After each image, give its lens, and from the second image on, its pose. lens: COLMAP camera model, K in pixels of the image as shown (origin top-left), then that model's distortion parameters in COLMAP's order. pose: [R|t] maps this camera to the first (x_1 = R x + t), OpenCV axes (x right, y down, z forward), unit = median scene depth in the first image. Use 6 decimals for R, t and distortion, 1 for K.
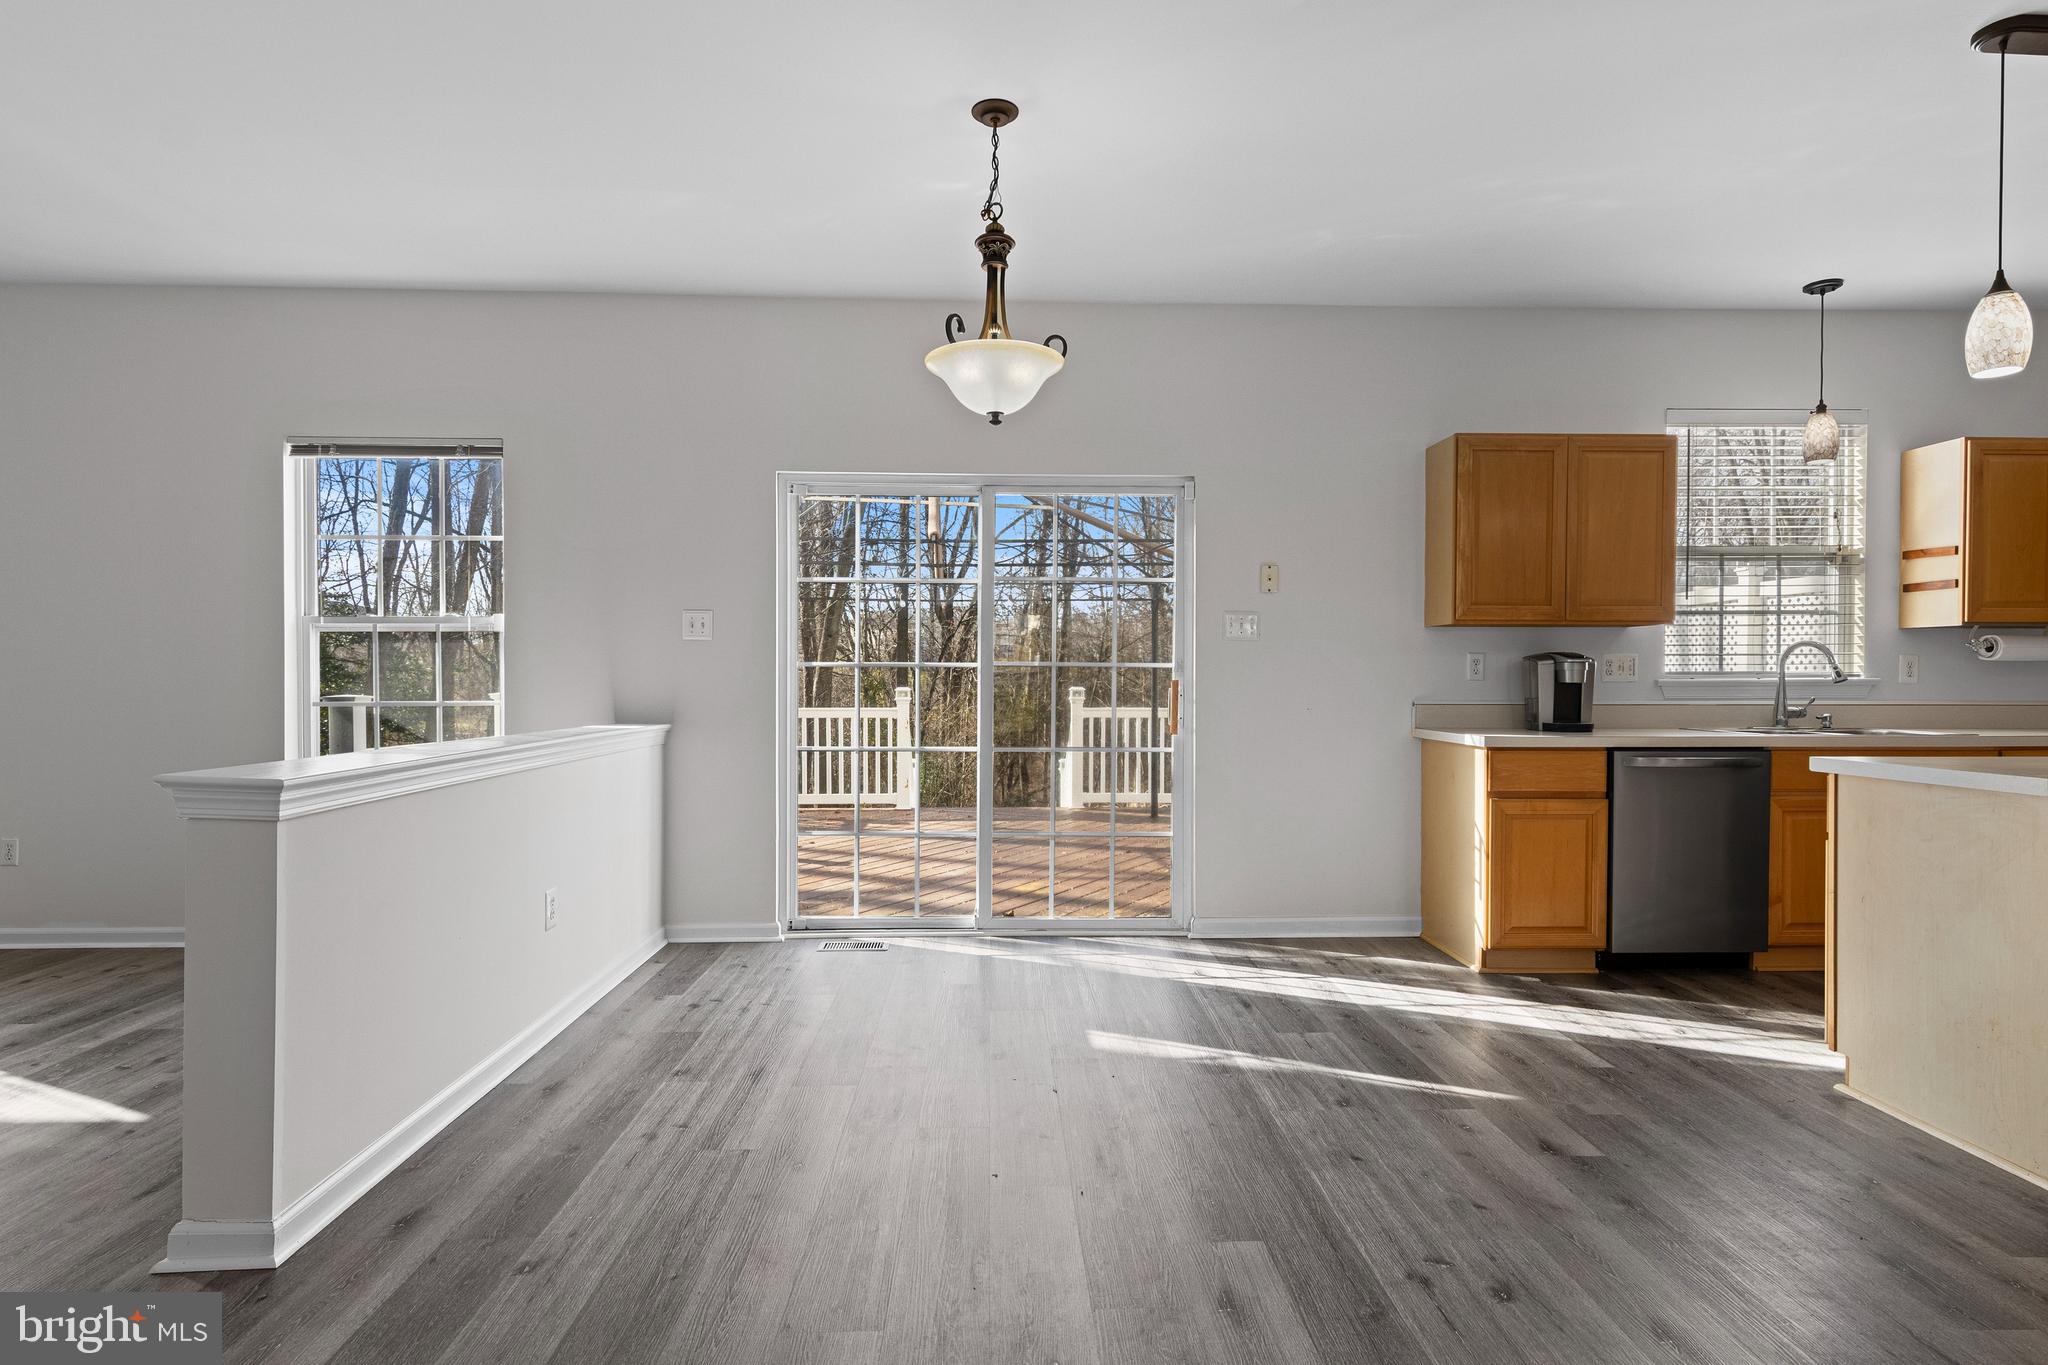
lens RADIAL K [[1037.9, 0, 1022.8], [0, 1037.9, 691.9], [0, 0, 1]] dist [0.008107, -0.001634]
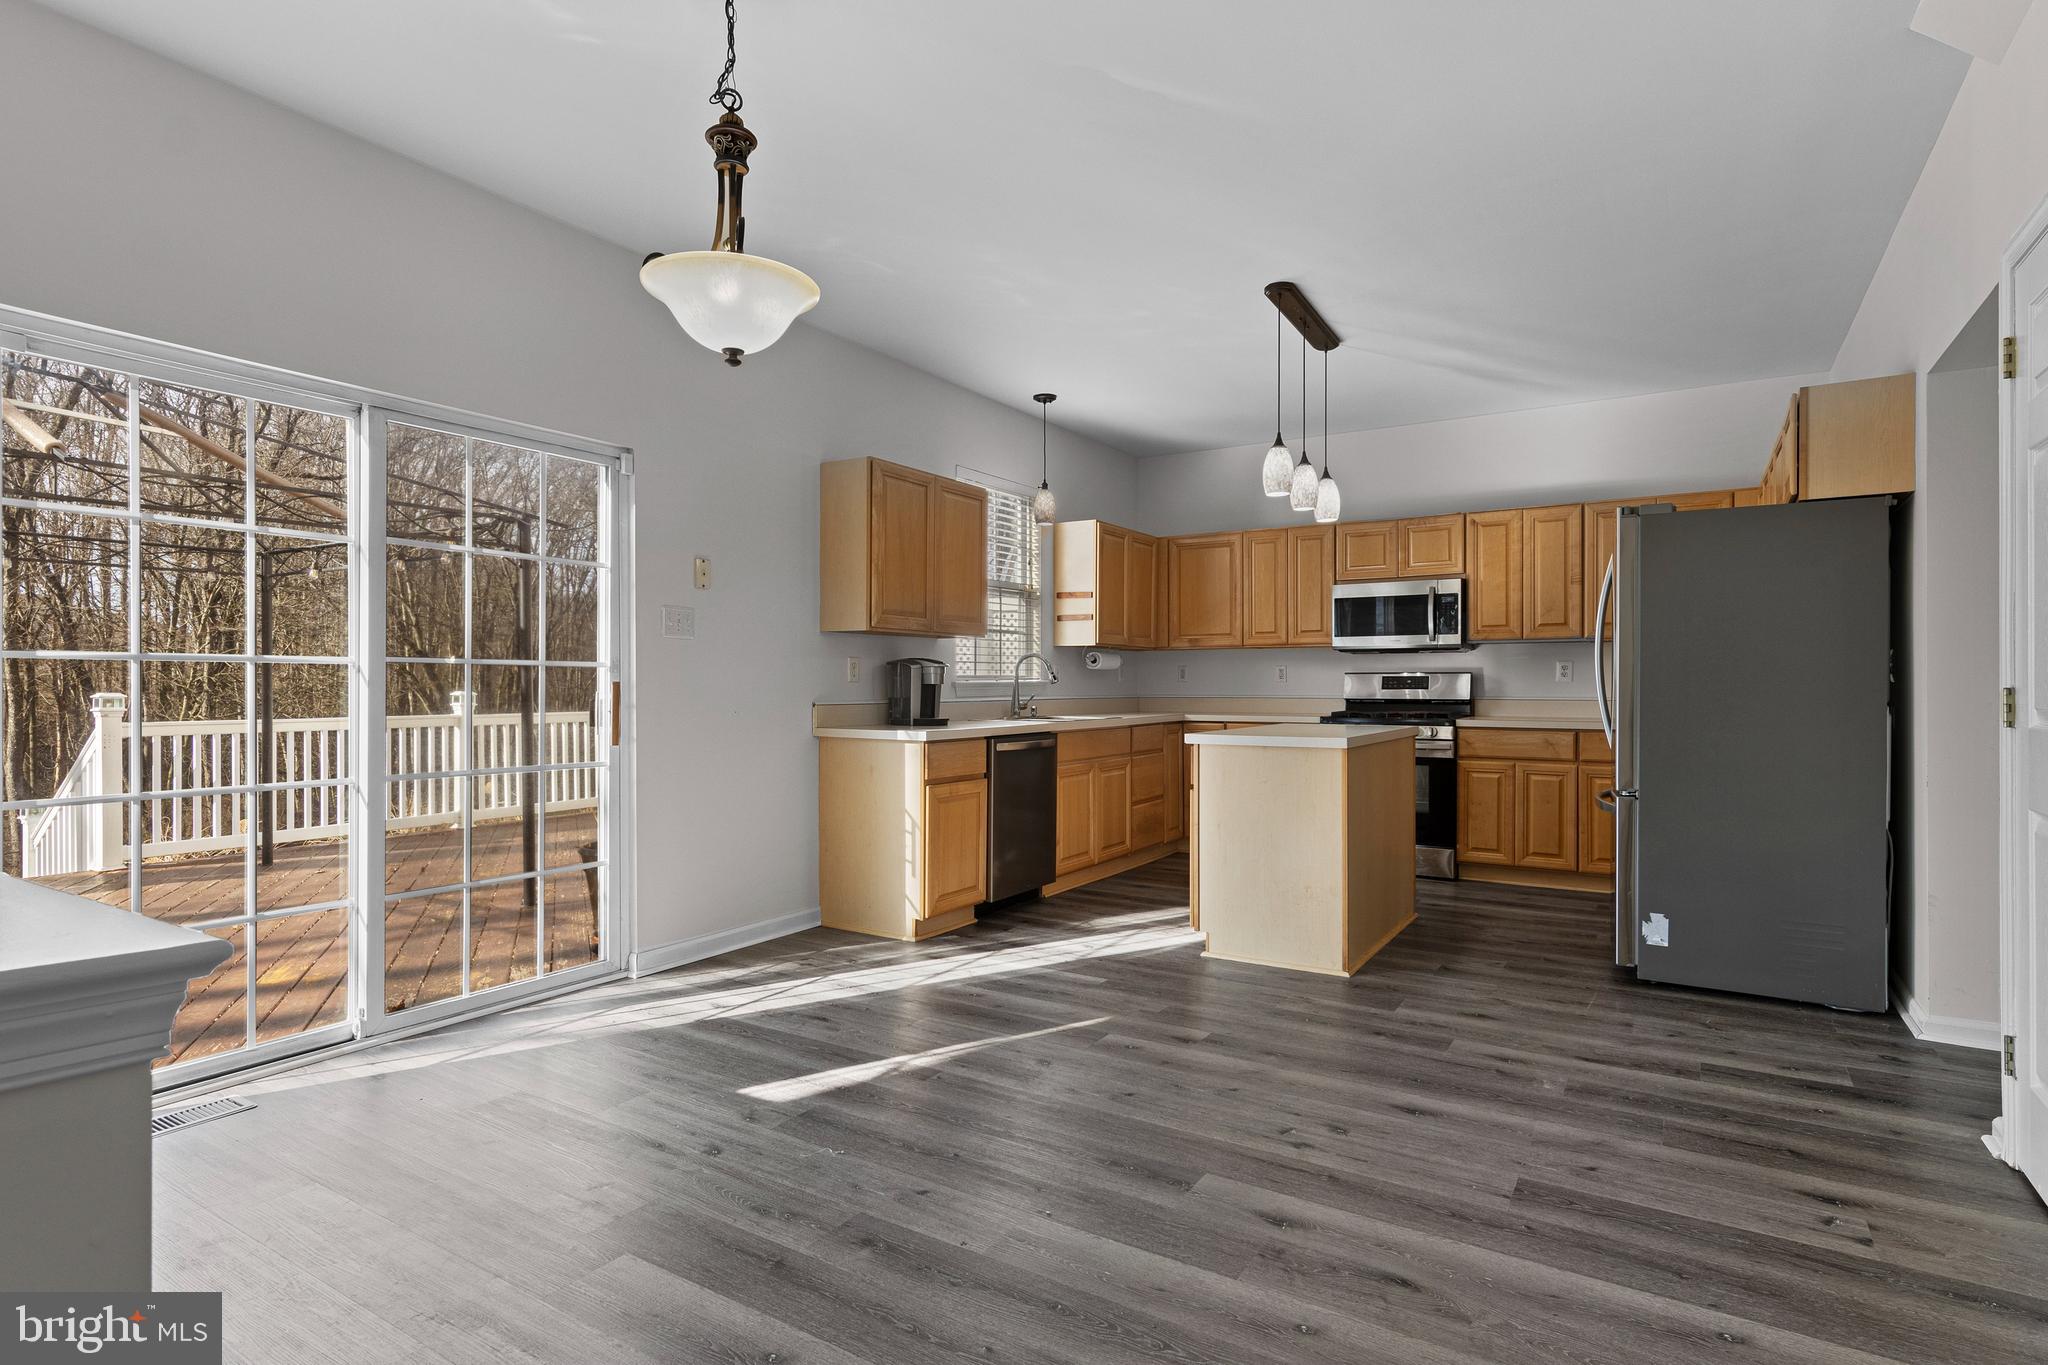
lens RADIAL K [[1042.8, 0, 1016.9], [0, 1042.8, 686.7], [0, 0, 1]] dist [0.022340, -0.000275]
pose [[0.563545, -0.003513, 0.826078, -0.399480], [0.010178, 0.999945, -0.002690, -0.001386], [-0.826023, 0.009924, 0.563549, 0.249137]]
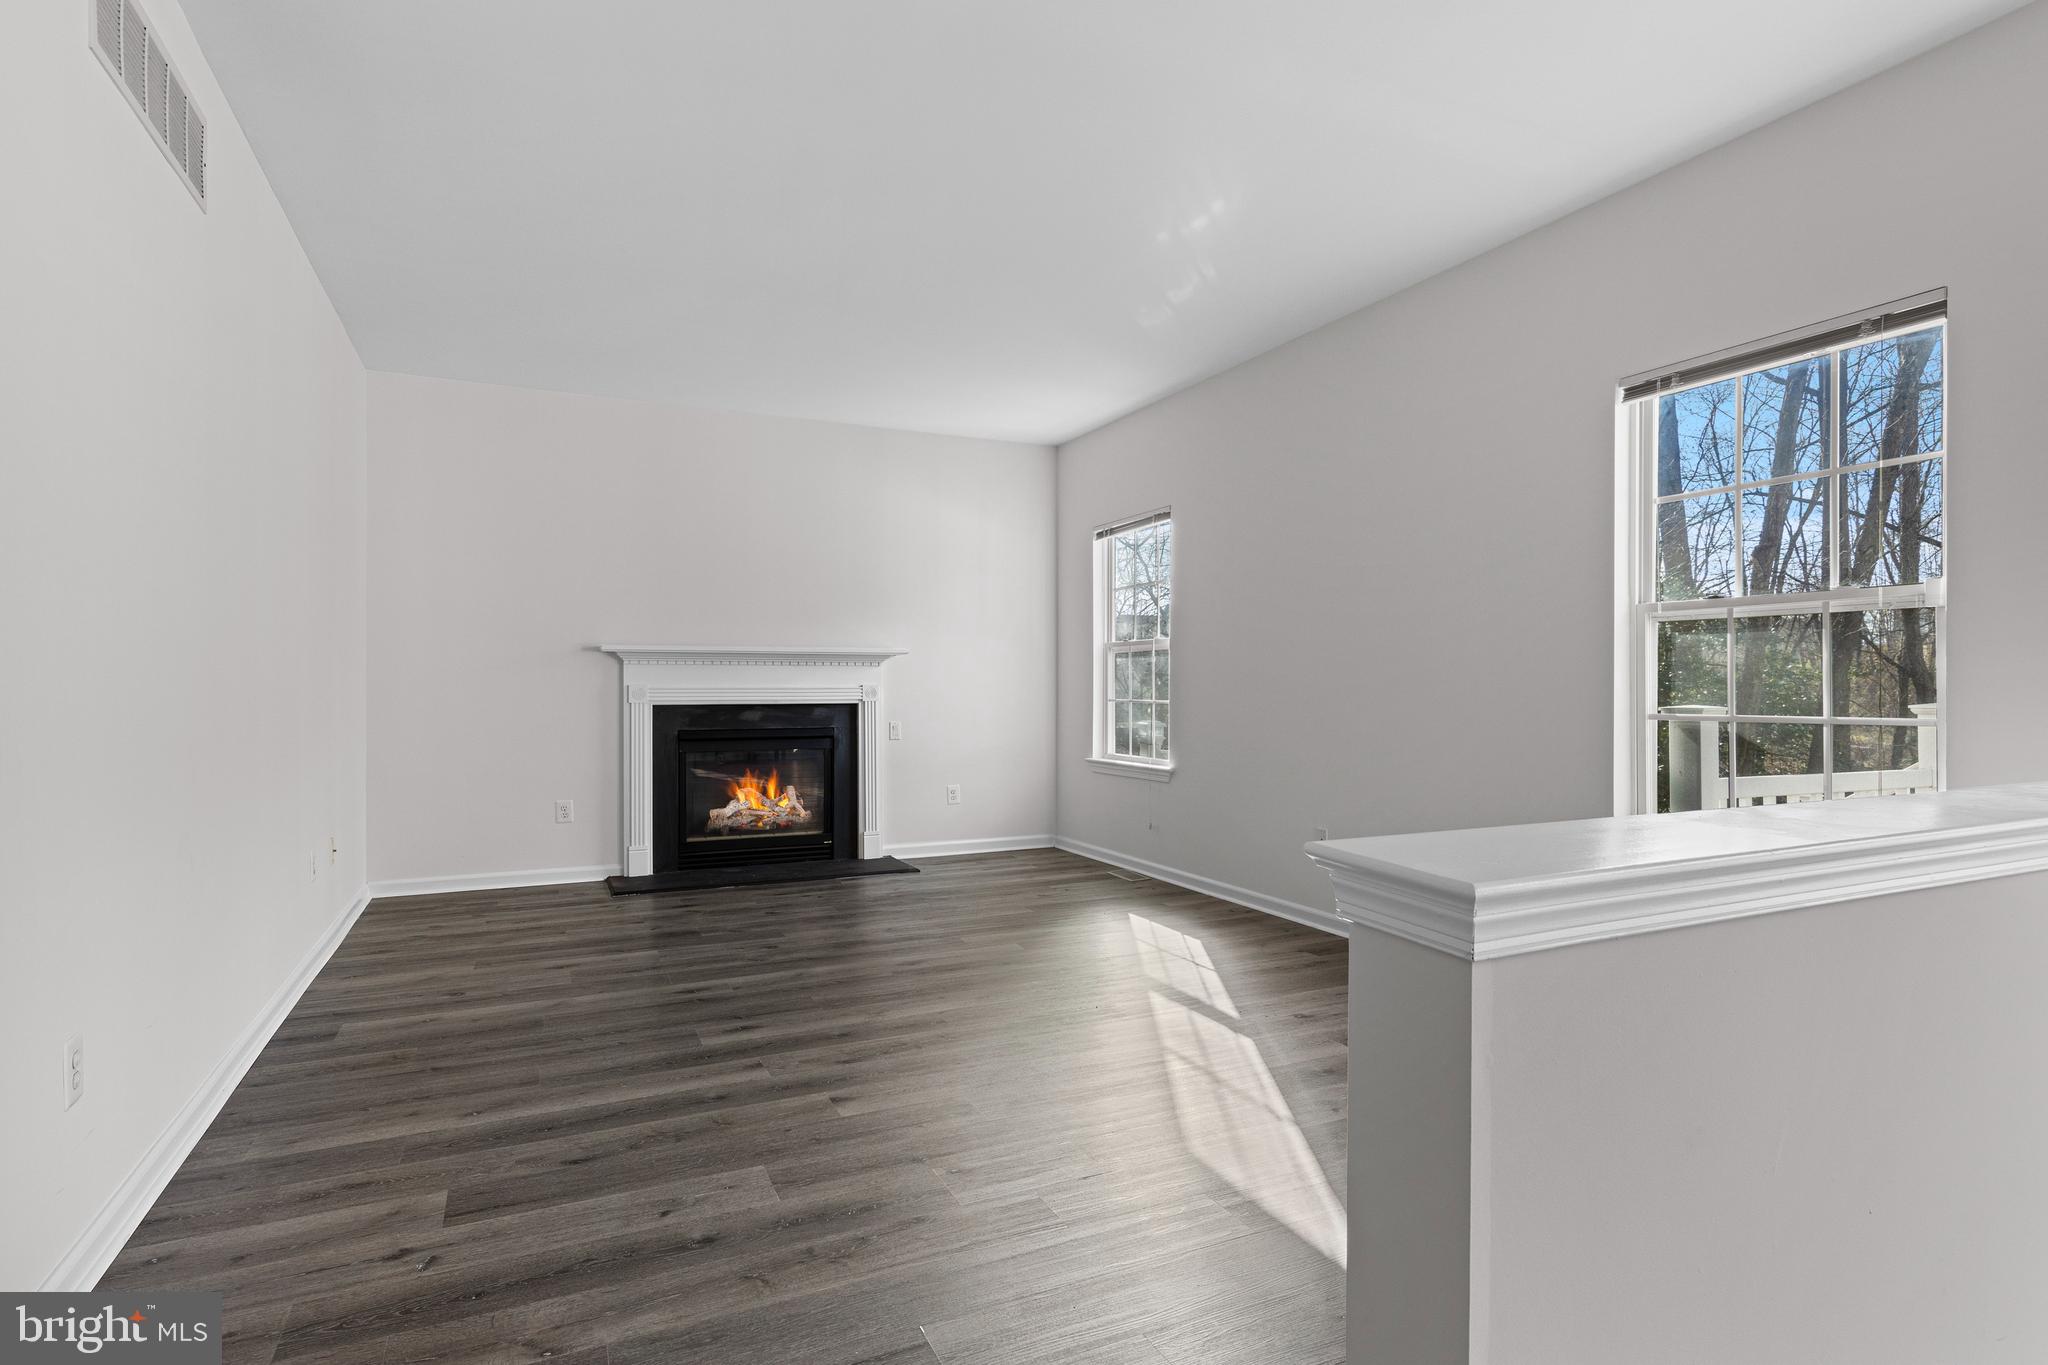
lens RADIAL K [[1048.2, 0, 1026.3], [0, 1048.2, 688.5], [0, 0, 1]] dist [0.008730, -0.001897]
pose [[0.395715, 0.000824, -0.918373, -0.153397], [-0.008540, 0.999960, -0.002783, -0.003224], [0.918334, 0.008944, 0.395706, 0.277542]]
